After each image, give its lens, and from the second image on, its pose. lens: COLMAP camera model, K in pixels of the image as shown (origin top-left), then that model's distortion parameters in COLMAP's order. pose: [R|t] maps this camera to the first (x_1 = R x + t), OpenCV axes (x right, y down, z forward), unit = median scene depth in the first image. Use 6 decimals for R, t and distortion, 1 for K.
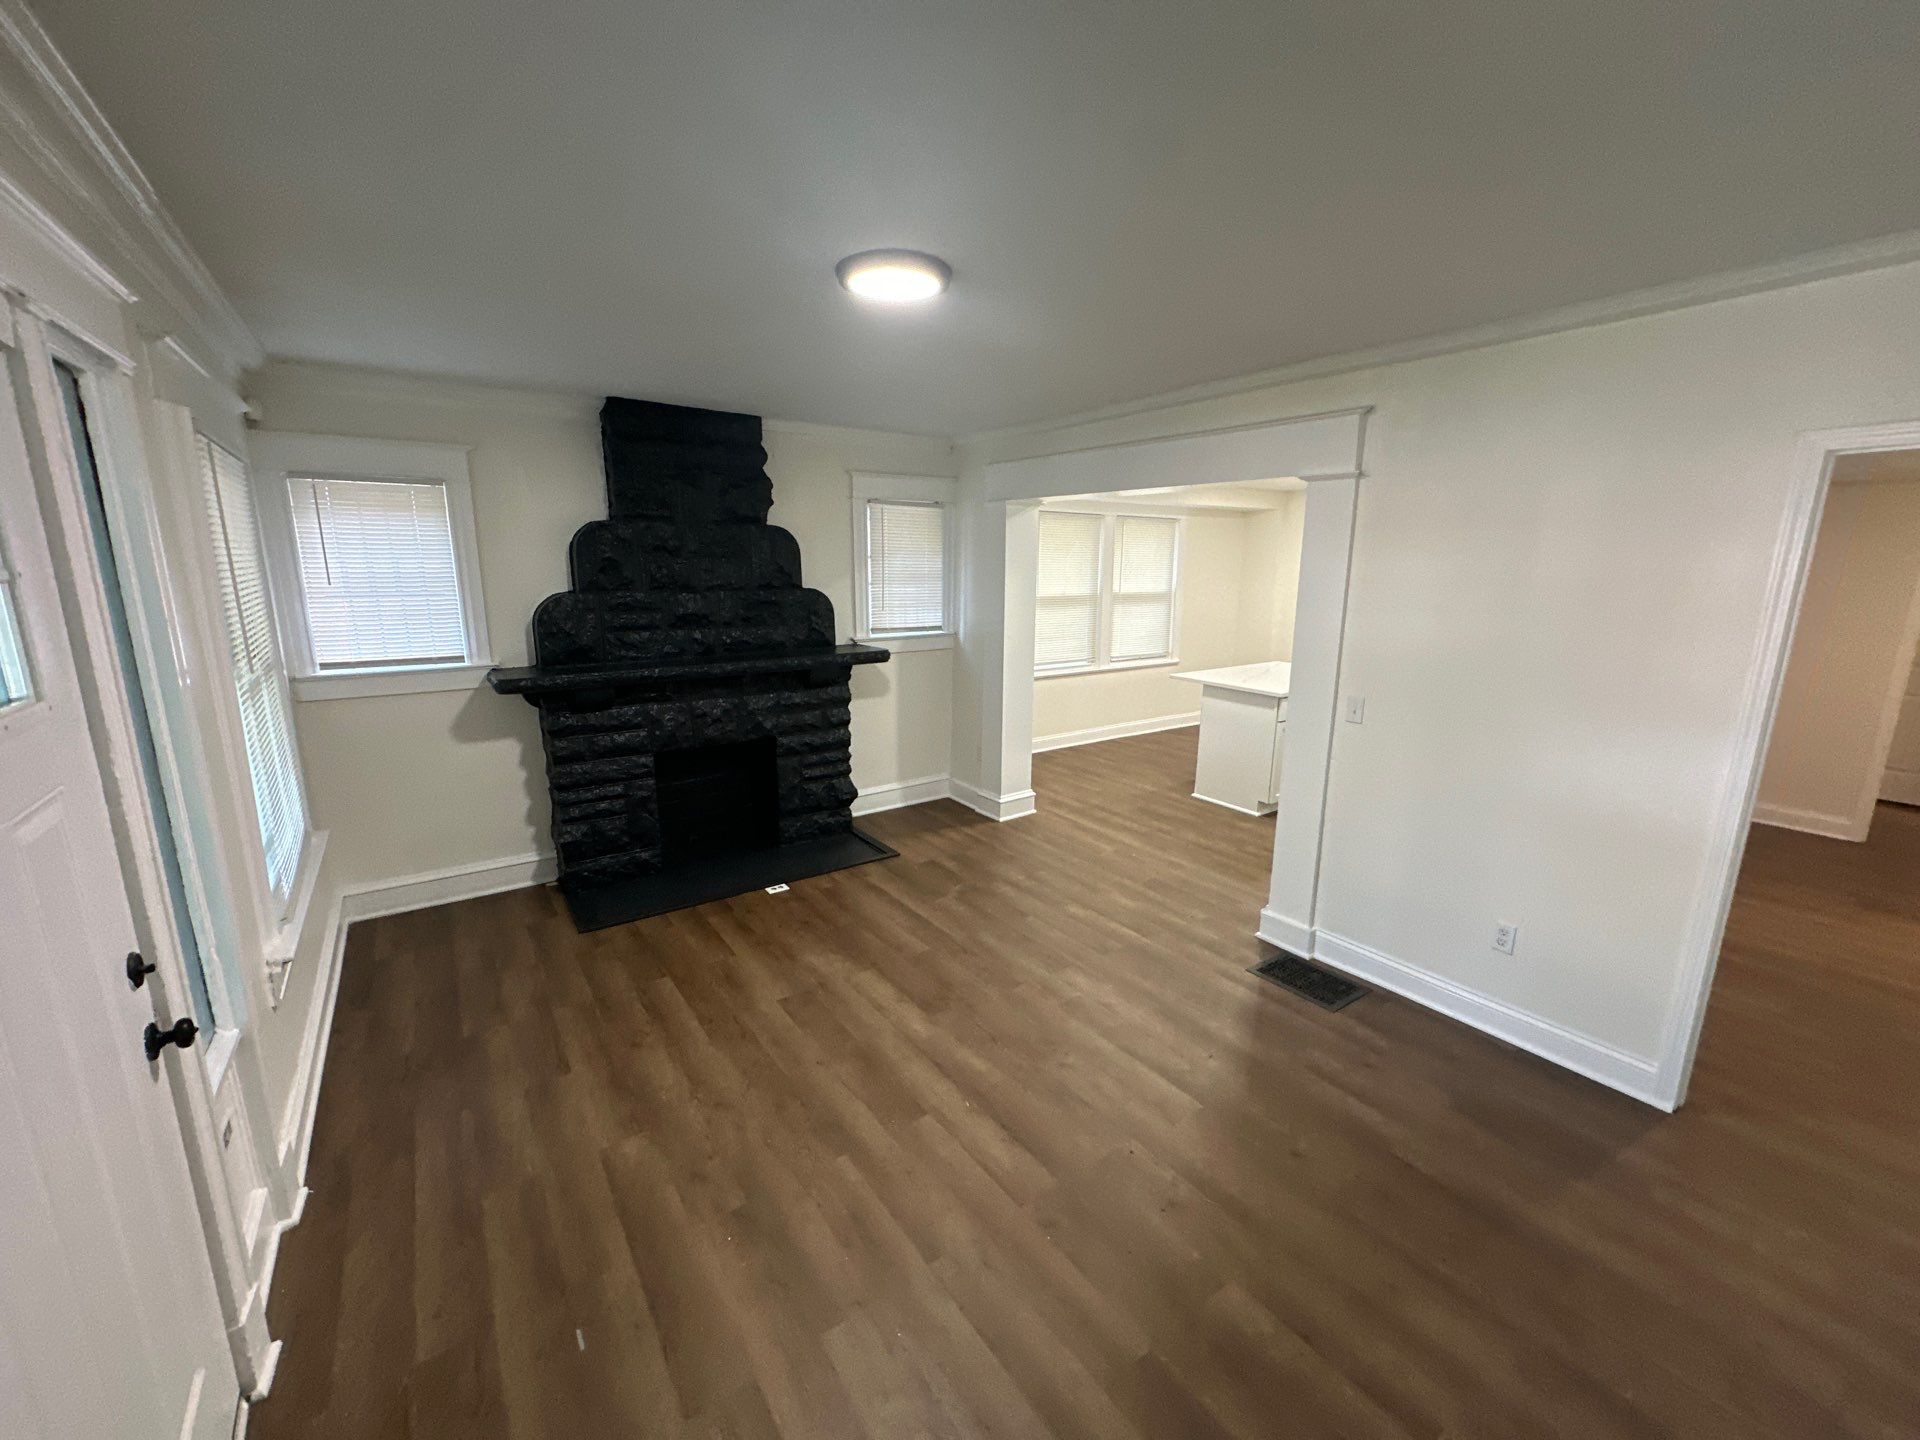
lens RADIAL K [[767.5, 0, 960.0], [0, 767.5, 720.0], [0, 0, 1]] dist [-0.000567, 0.000199]
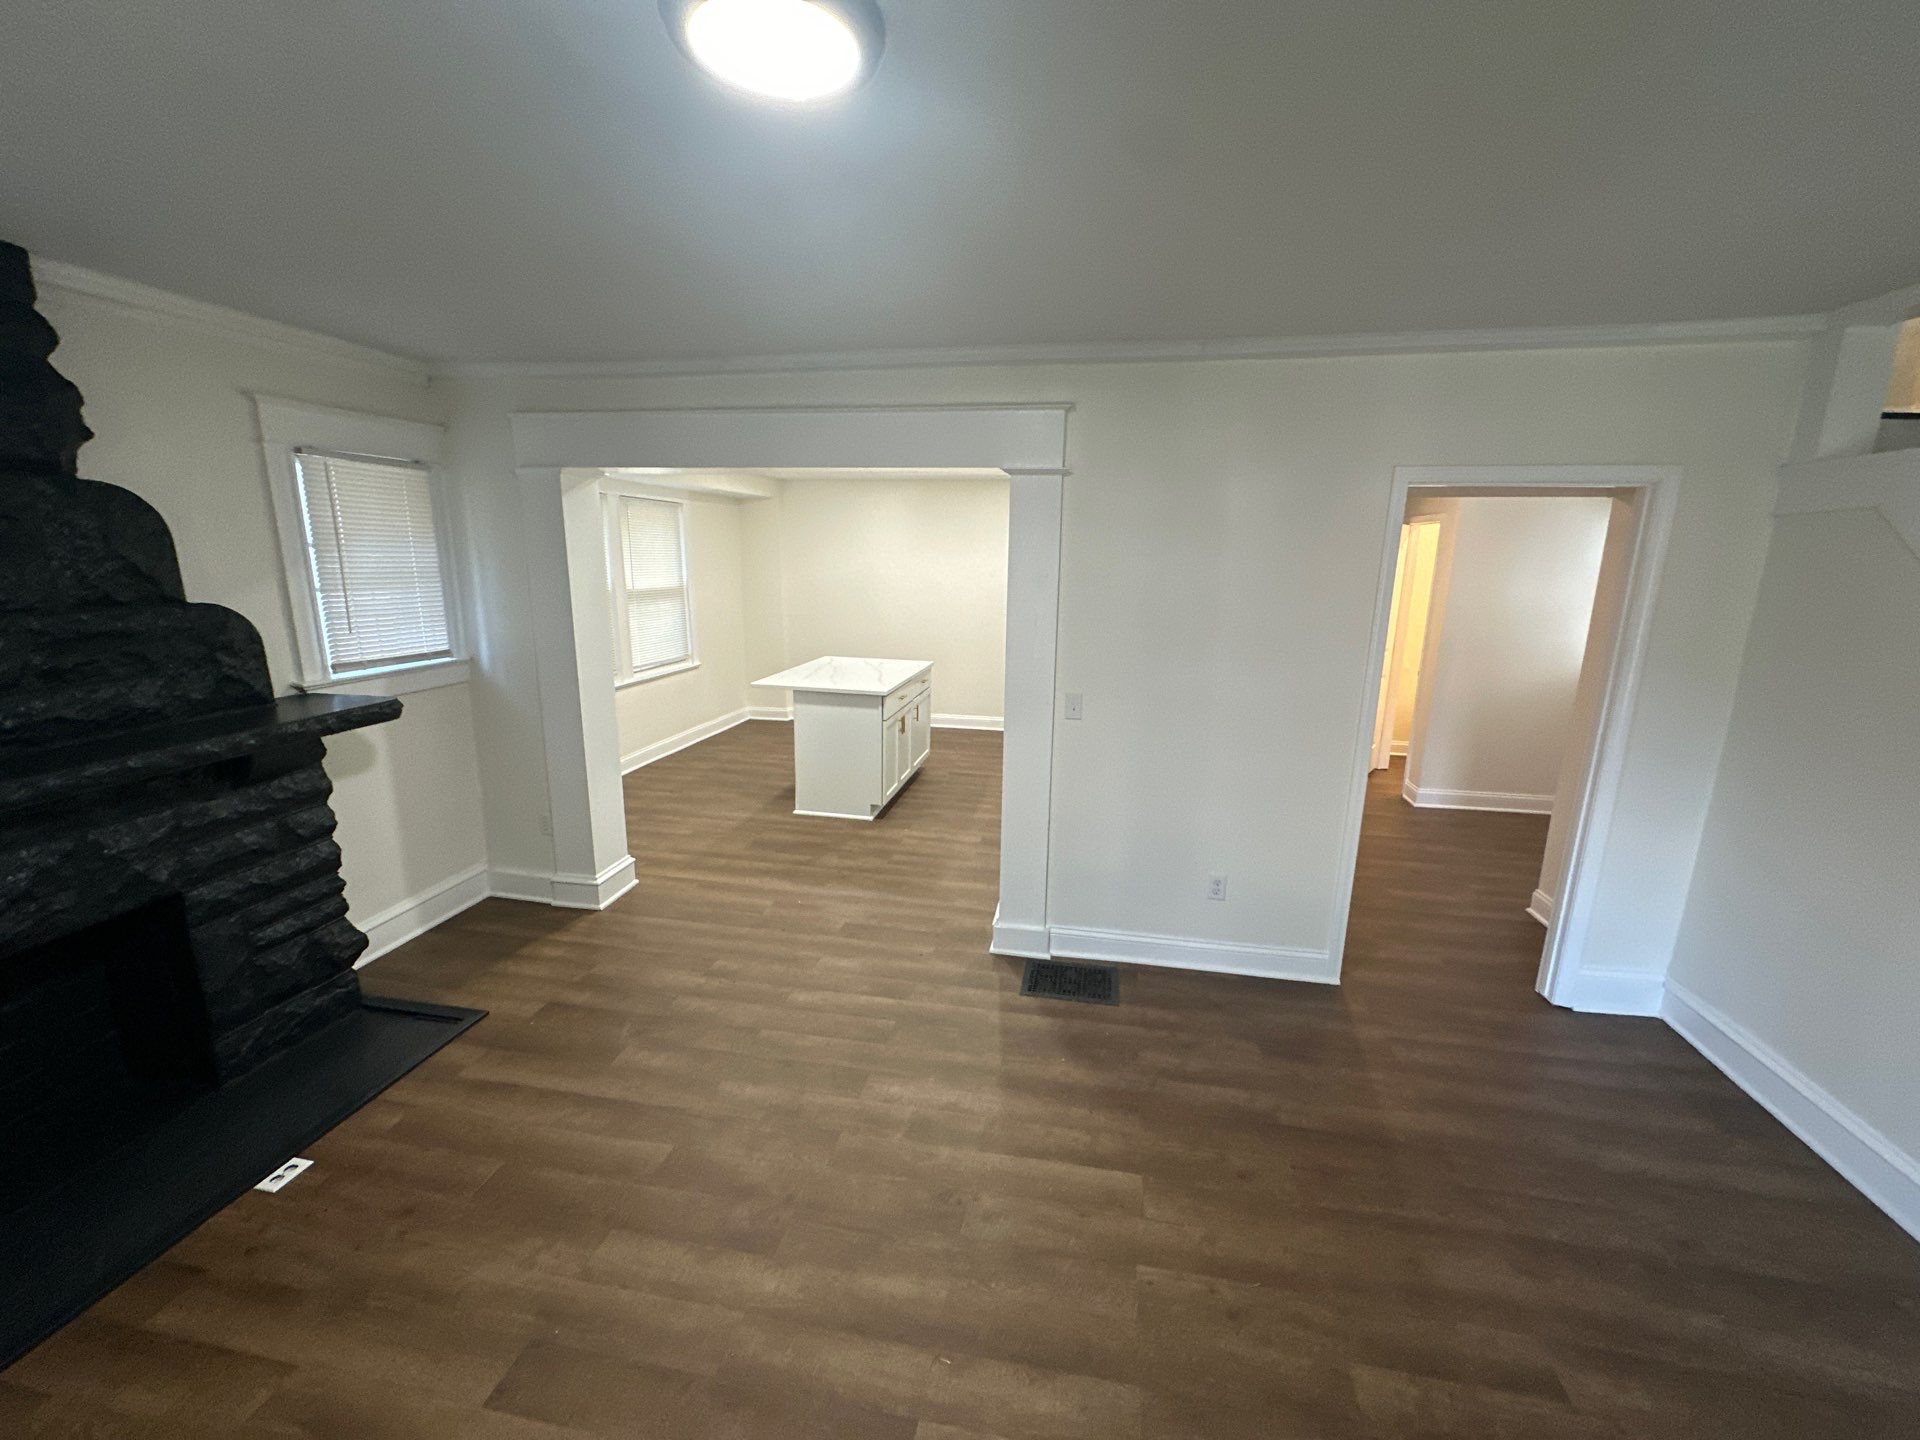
lens RADIAL K [[767.5, 0, 960.0], [0, 767.5, 720.0], [0, 0, 1]] dist [-0.000567, 0.000199]
pose [[0.718749, -0.143421, 0.680316, -0.189899], [0.131841, 0.988854, 0.069177, -0.056943], [-0.682655, 0.039973, 0.729647, 0.245102]]
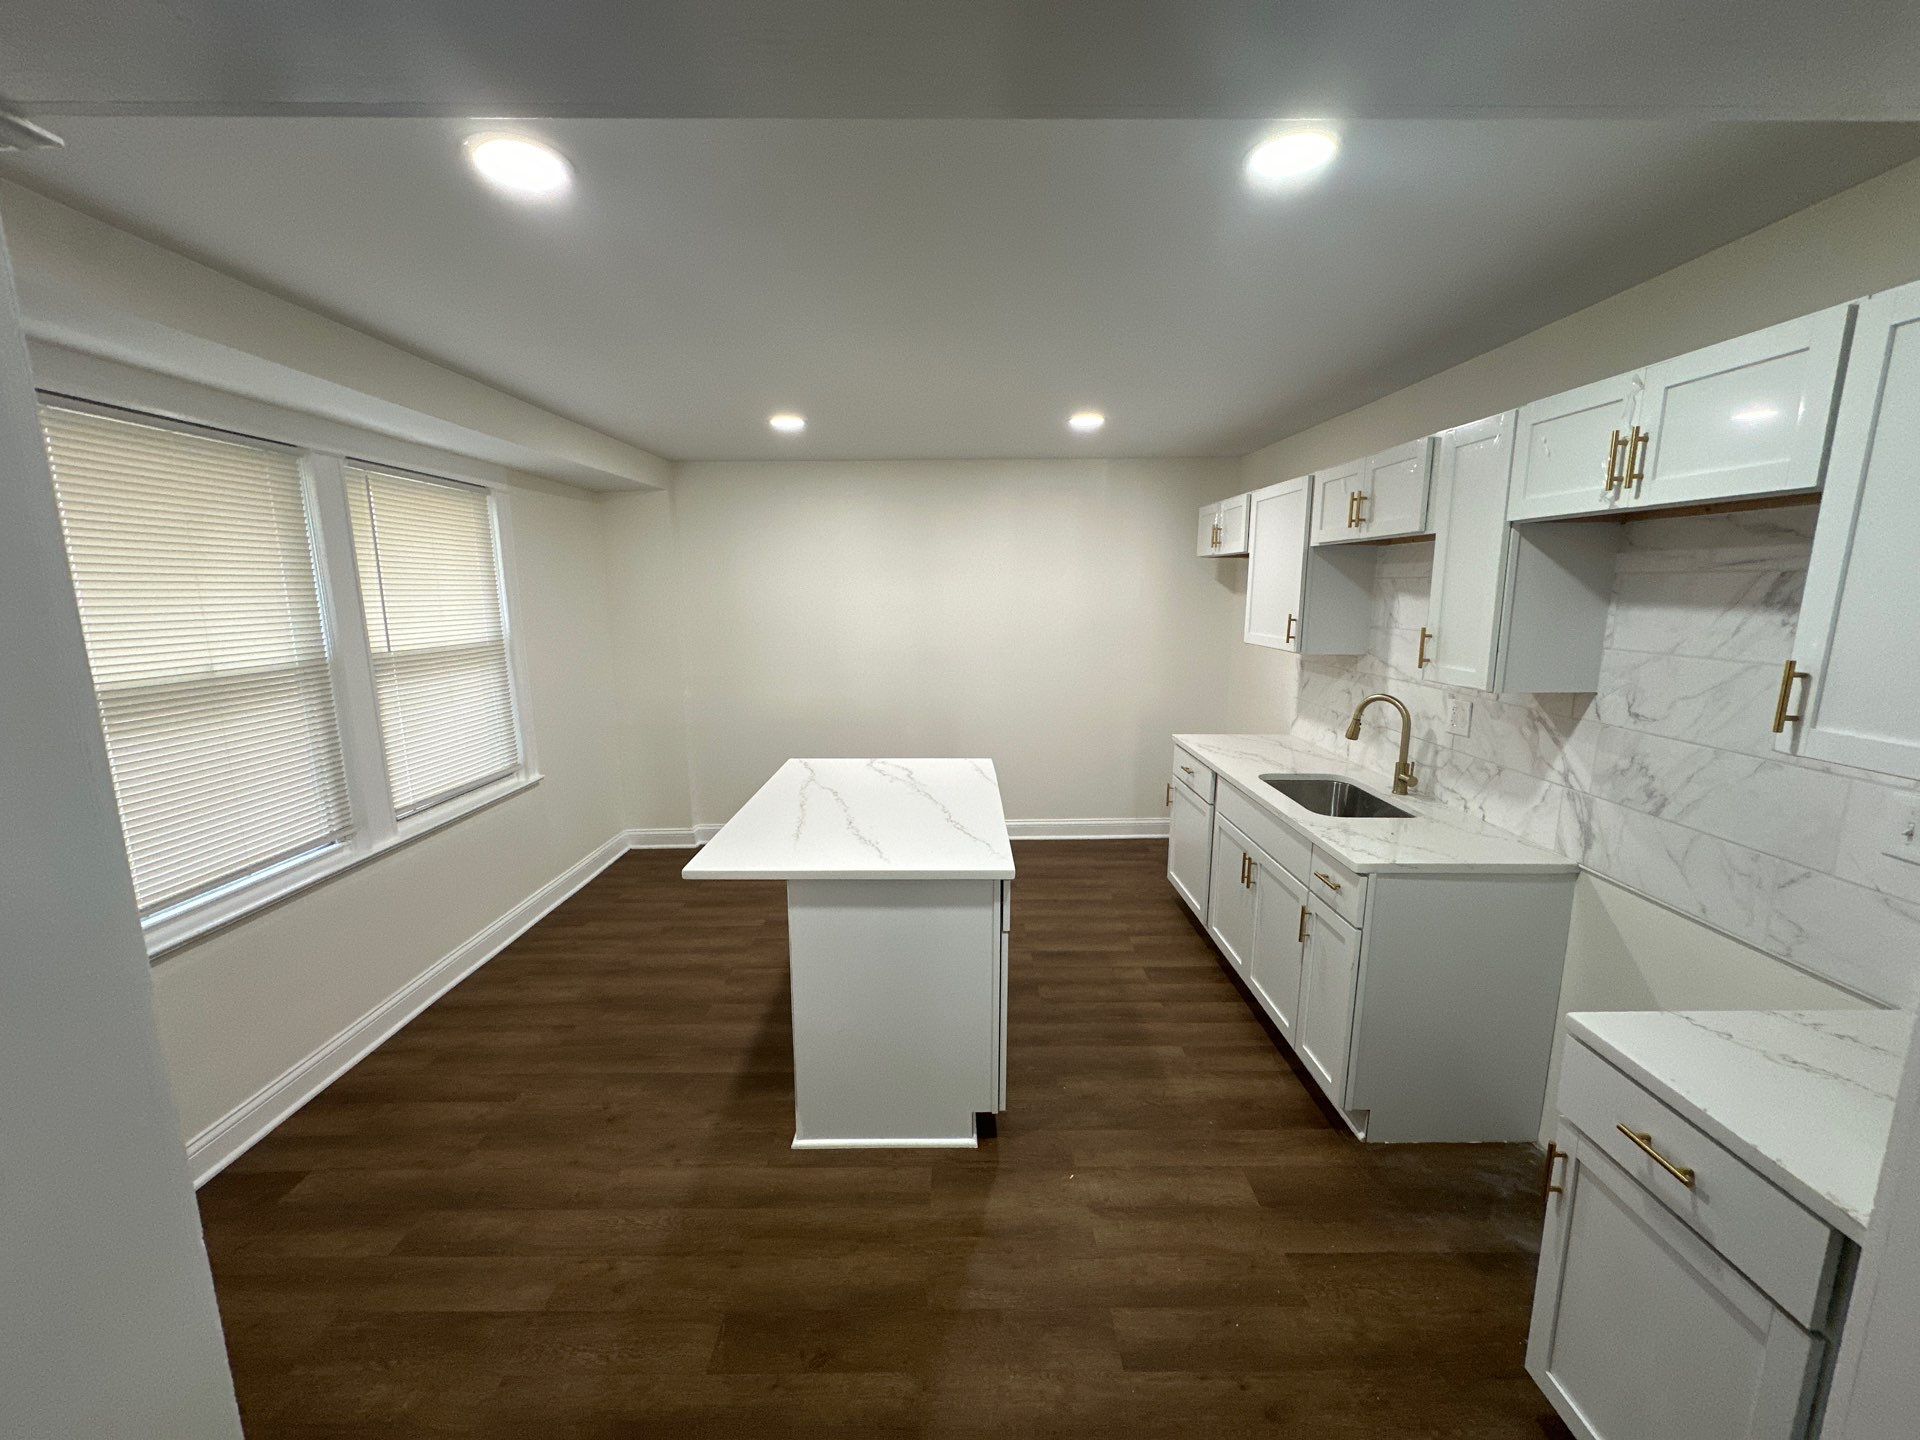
lens RADIAL K [[767.5, 0, 960.0], [0, 767.5, 720.0], [0, 0, 1]] dist [-0.000567, 0.000199]
pose [[0.572723, -0.147214, 0.806422, 0.076198], [0.174394, 0.983104, 0.055612, -0.154747], [-0.800984, 0.108784, 0.588720, 0.816394]]
